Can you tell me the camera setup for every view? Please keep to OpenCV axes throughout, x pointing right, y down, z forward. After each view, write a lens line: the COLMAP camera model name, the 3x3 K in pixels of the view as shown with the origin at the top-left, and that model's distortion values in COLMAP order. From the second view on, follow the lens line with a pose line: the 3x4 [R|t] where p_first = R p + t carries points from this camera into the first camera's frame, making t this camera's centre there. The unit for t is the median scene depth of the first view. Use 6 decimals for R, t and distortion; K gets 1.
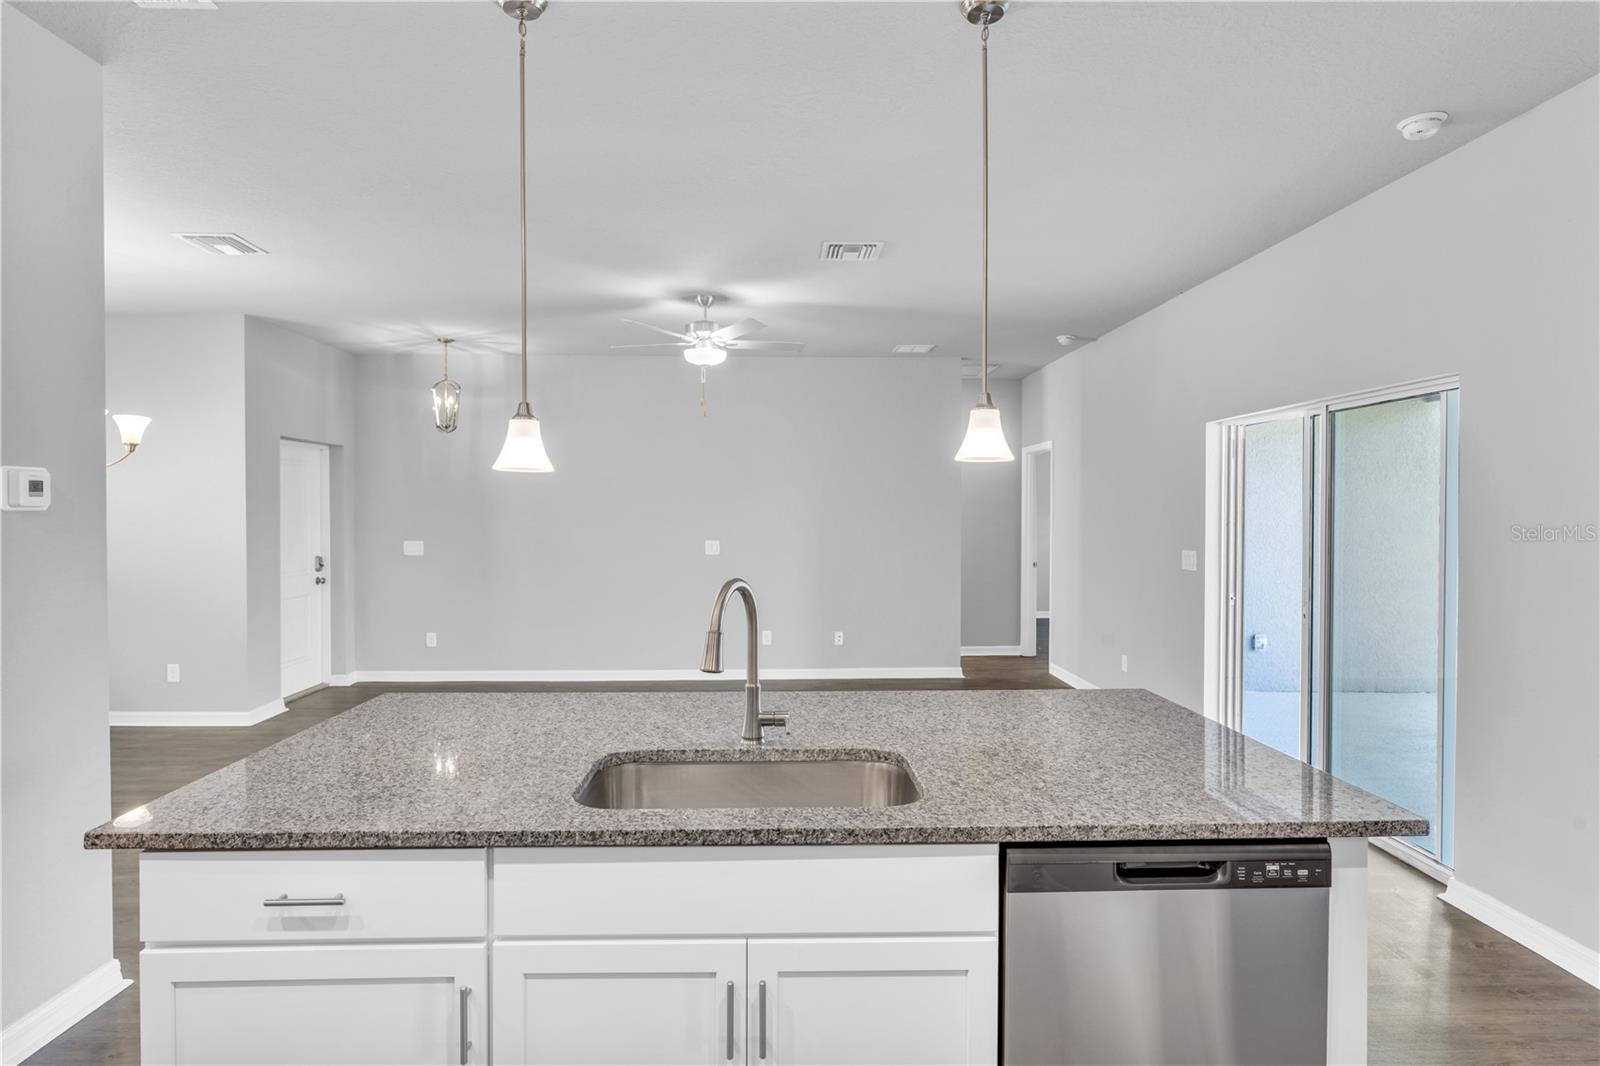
lens RADIAL K [[813.6, 0, 797.1], [0, 813.6, 526.4], [0, 0, 1]] dist [-0.015396, 0.000360]
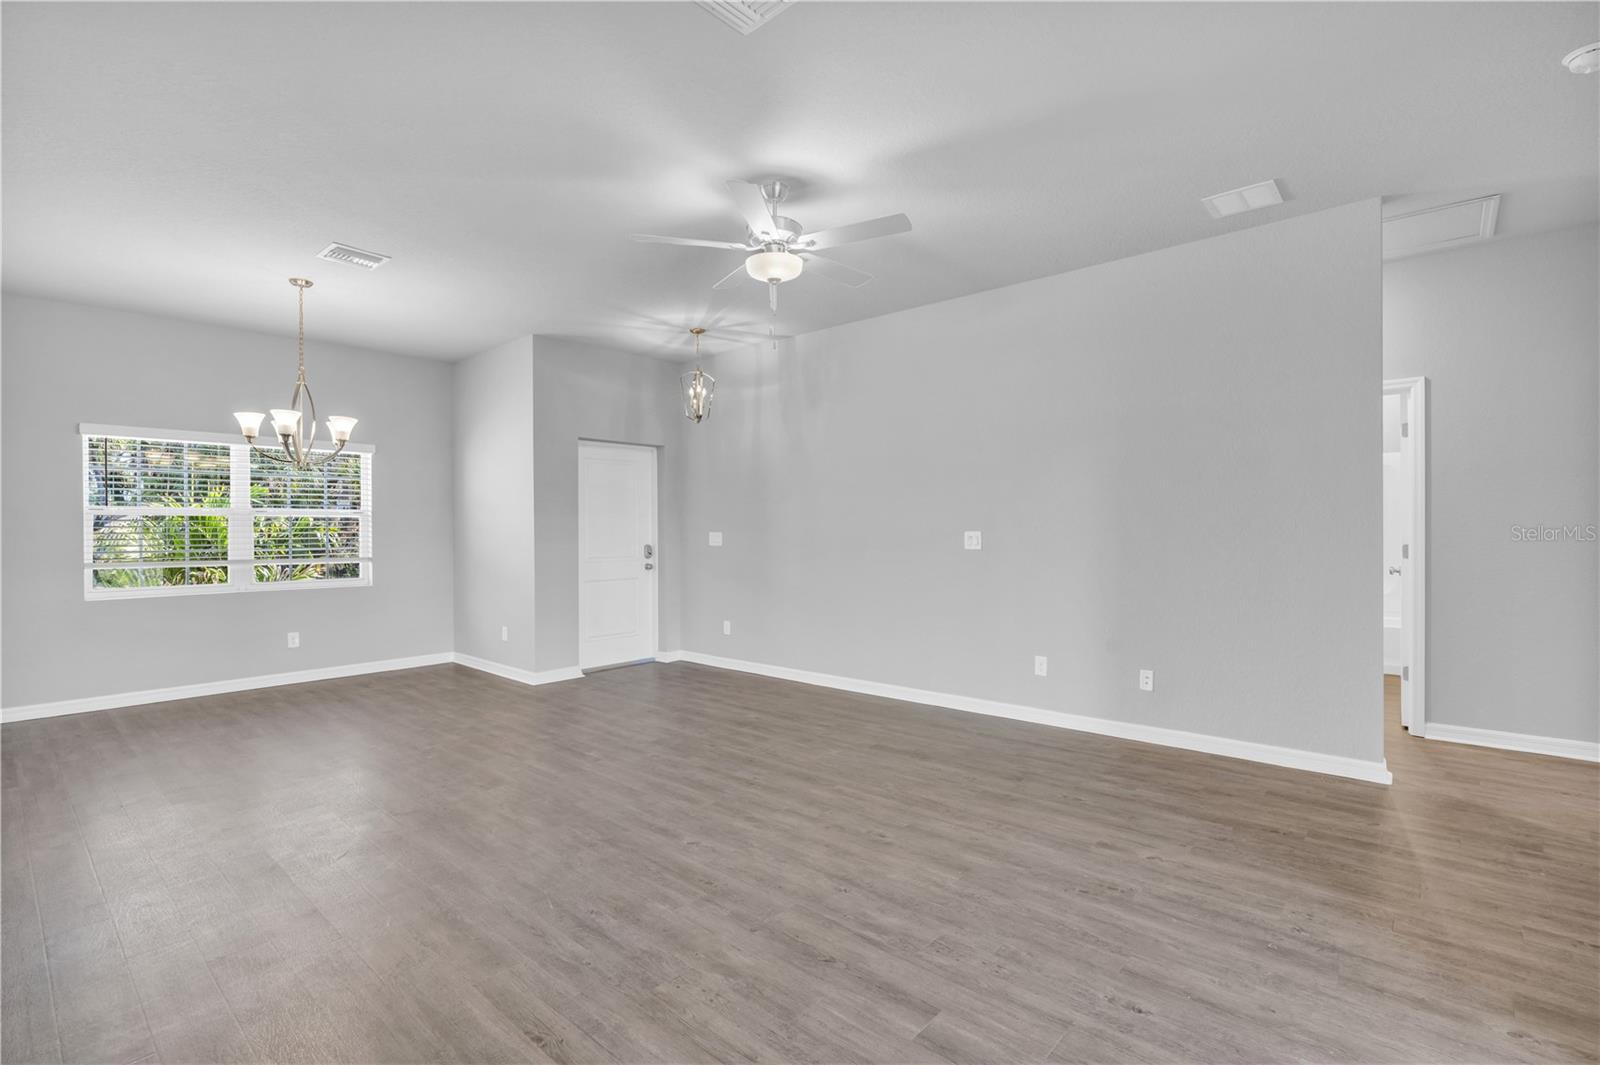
lens RADIAL K [[734.0, 0, 800.0], [0, 734.0, 532.5], [0, 0, 1]] dist [-0.005894, 0.001459]
pose [[0.731623, -0.000103, -0.681709, 0.277303], [-0.004176, 0.999981, -0.004634, 0.024595], [0.681697, 0.006237, 0.731608, 0.415591]]
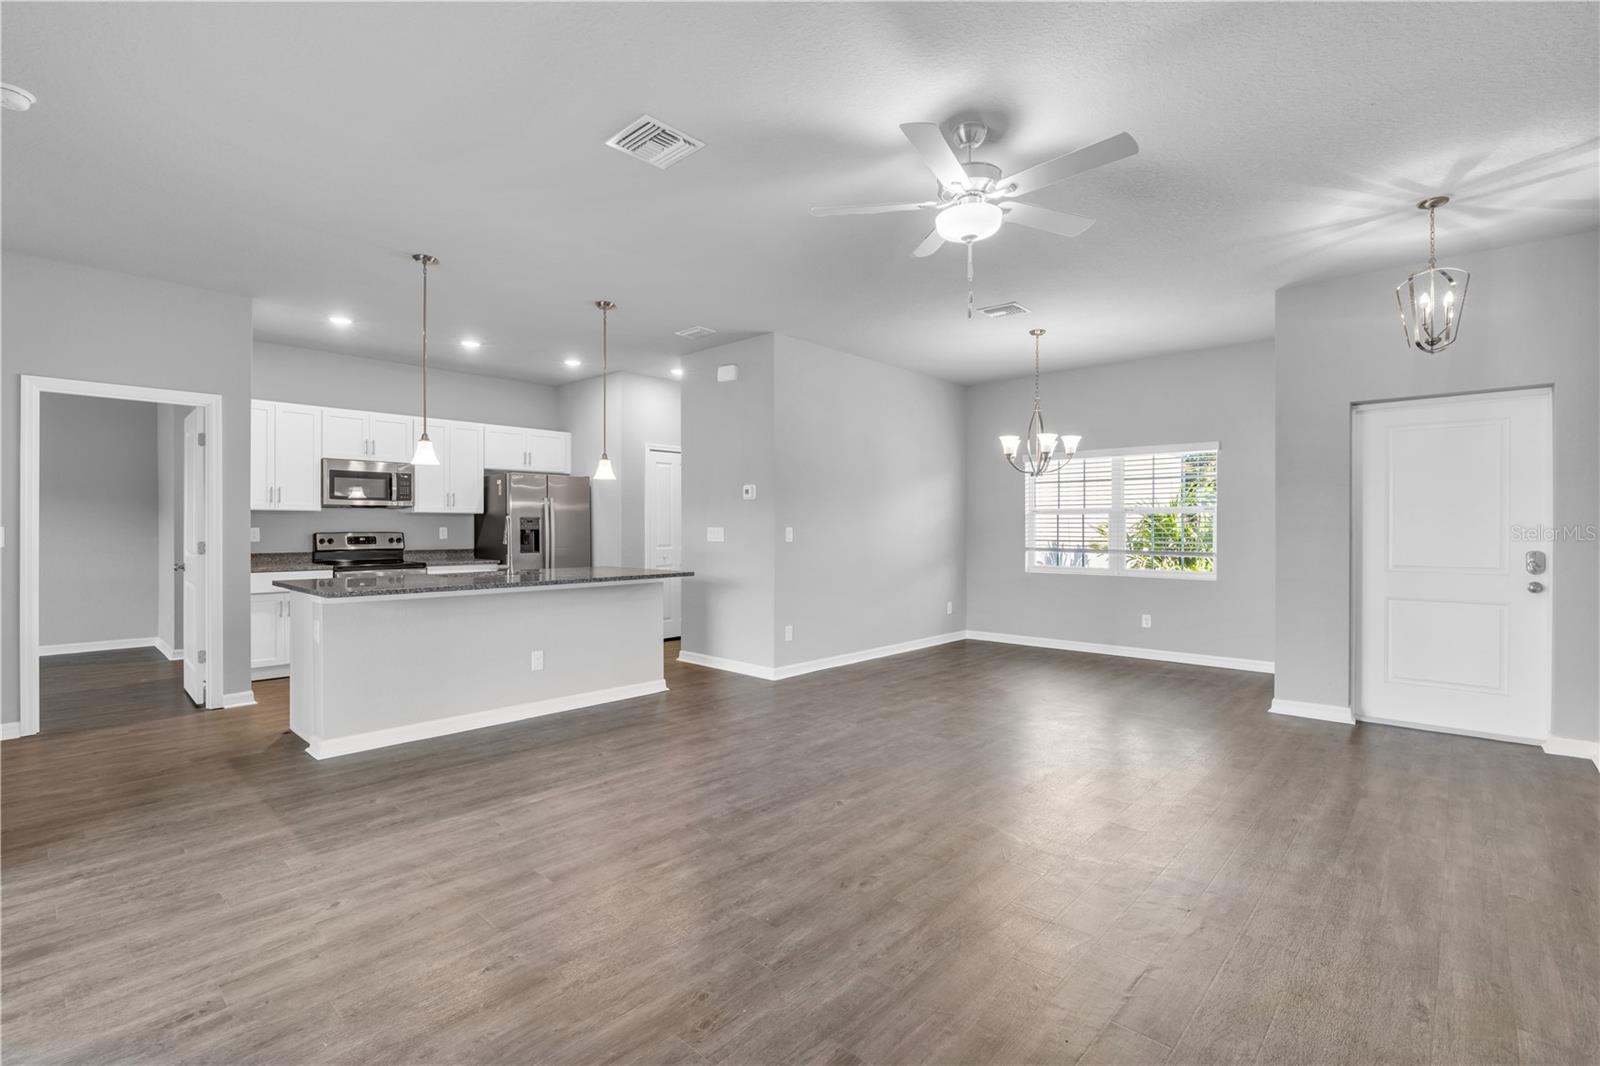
lens RADIAL K [[757.5, 0, 800.0], [0, 757.5, 533.0], [0, 0, 1]] dist [-0.005092, 0.000039]
pose [[-0.709319, 0.004719, -0.704872, 0.312597], [-0.009336, 0.999827, 0.016088, 0.017535], [0.704826, 0.017992, -0.709152, 1.066723]]
